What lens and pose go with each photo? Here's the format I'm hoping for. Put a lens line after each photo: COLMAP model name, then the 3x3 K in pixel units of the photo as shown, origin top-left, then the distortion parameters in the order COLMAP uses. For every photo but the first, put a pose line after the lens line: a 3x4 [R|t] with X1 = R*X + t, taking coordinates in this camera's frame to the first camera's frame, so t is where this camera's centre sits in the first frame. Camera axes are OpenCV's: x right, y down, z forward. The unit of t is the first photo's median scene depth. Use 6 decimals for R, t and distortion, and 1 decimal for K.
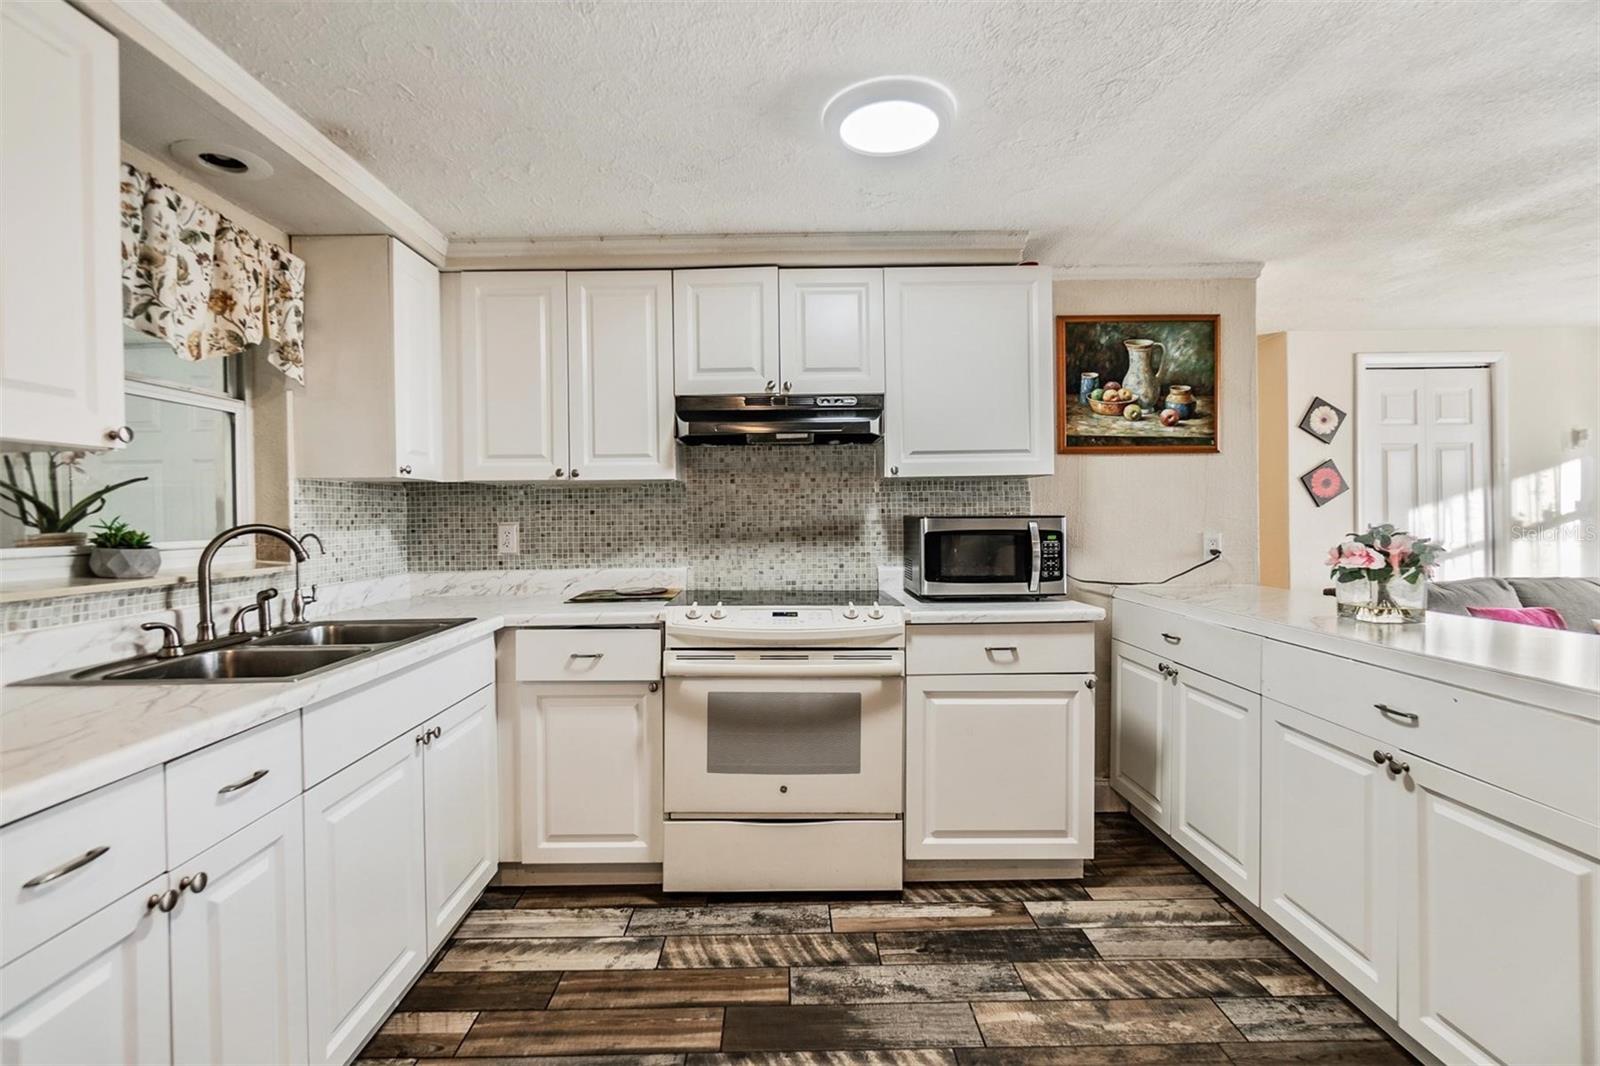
lens RADIAL K [[733.4, 0, 794.5], [0, 733.4, 517.0], [0, 0, 1]] dist [-0.004387, -0.000295]
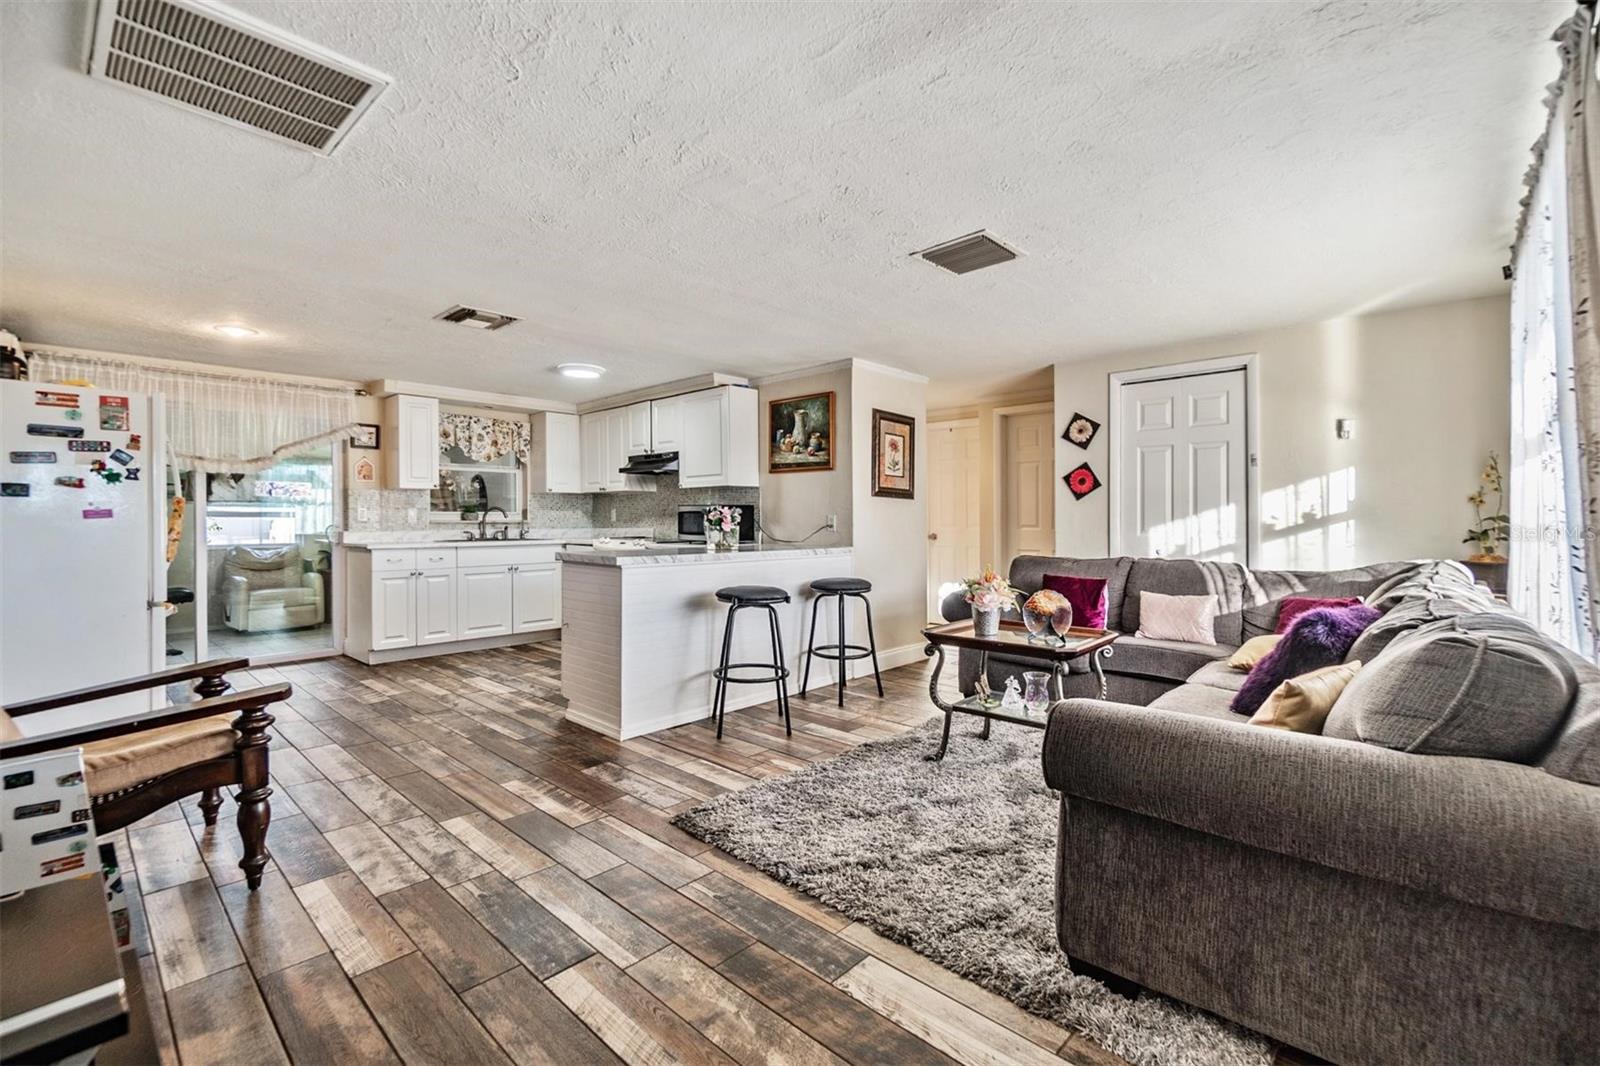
lens RADIAL K [[697.4, 0, 798.3], [0, 697.4, 523.9], [0, 0, 1]] dist [-0.006455, 0.002264]
pose [[0.722567, 0.016071, -0.691114, 1.968210], [-0.010198, 0.999869, 0.012588, 0.026026], [0.691226, -0.002048, 0.722636, -0.313252]]
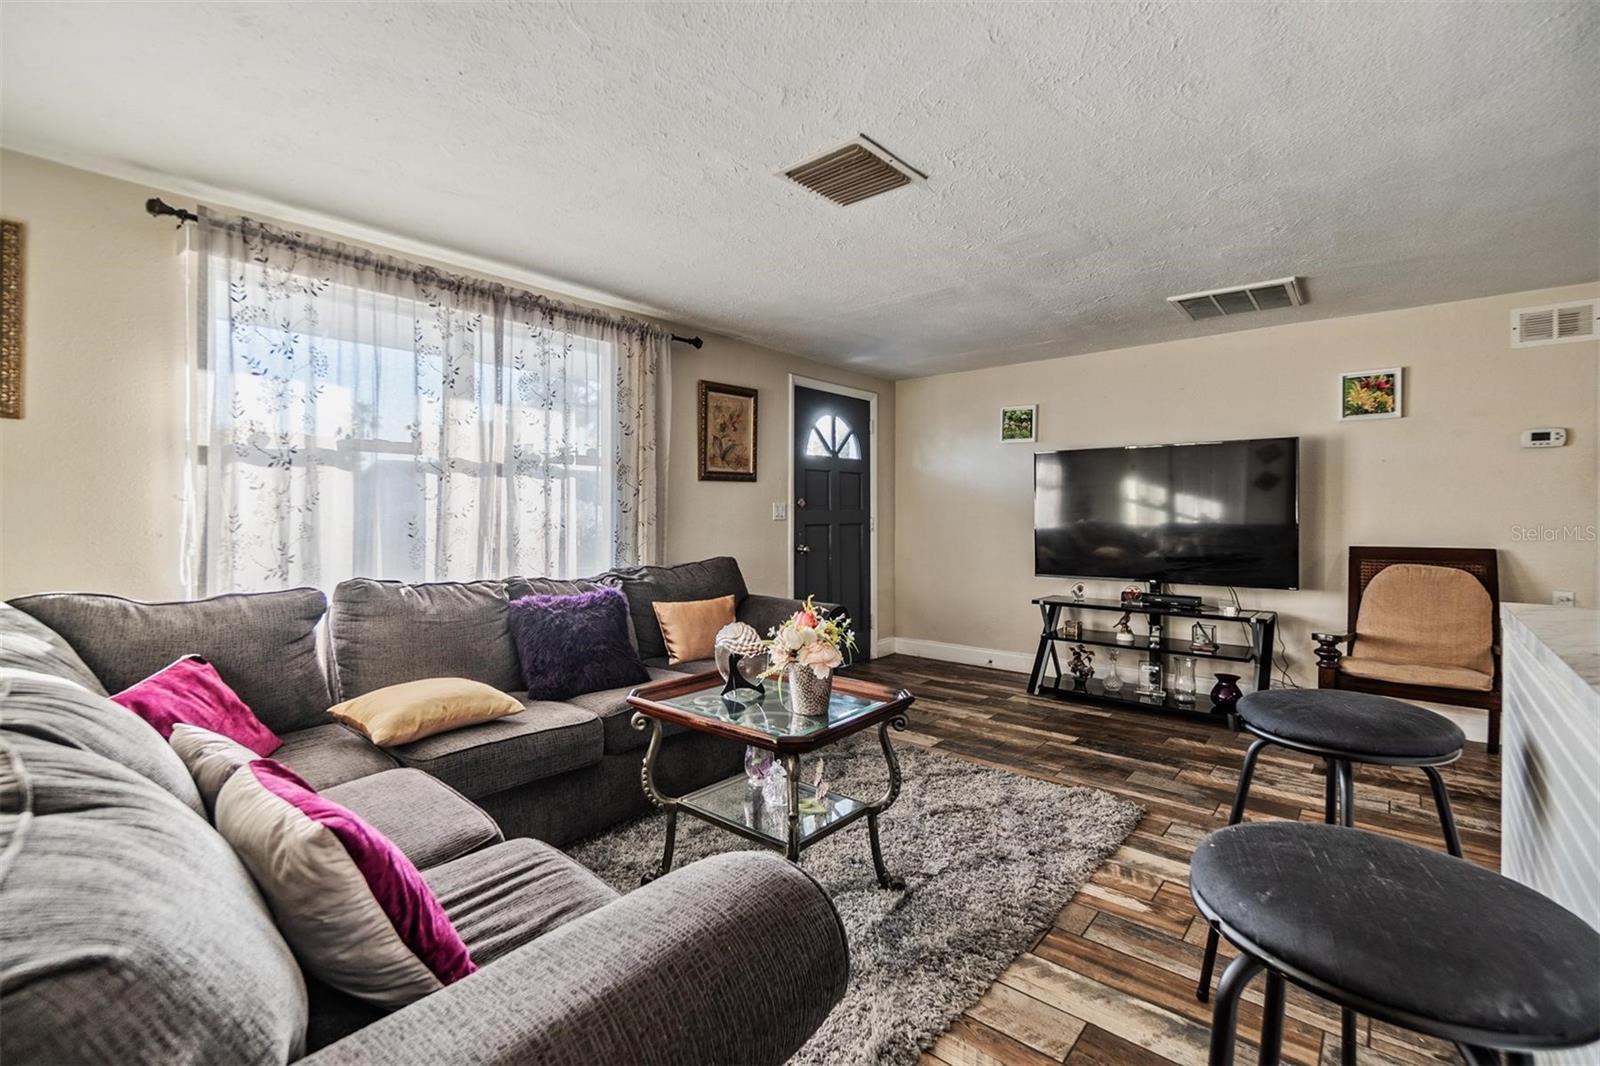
lens RADIAL K [[697.4, 0, 773.5], [0, 697.4, 525.3], [0, 0, 1]] dist [-0.006455, 0.002264]
pose [[-0.726368, -0.005676, 0.687282, 0.835862], [0.004675, 0.999902, 0.013199, 0.019187], [-0.687290, 0.012800, -0.726271, 1.427065]]
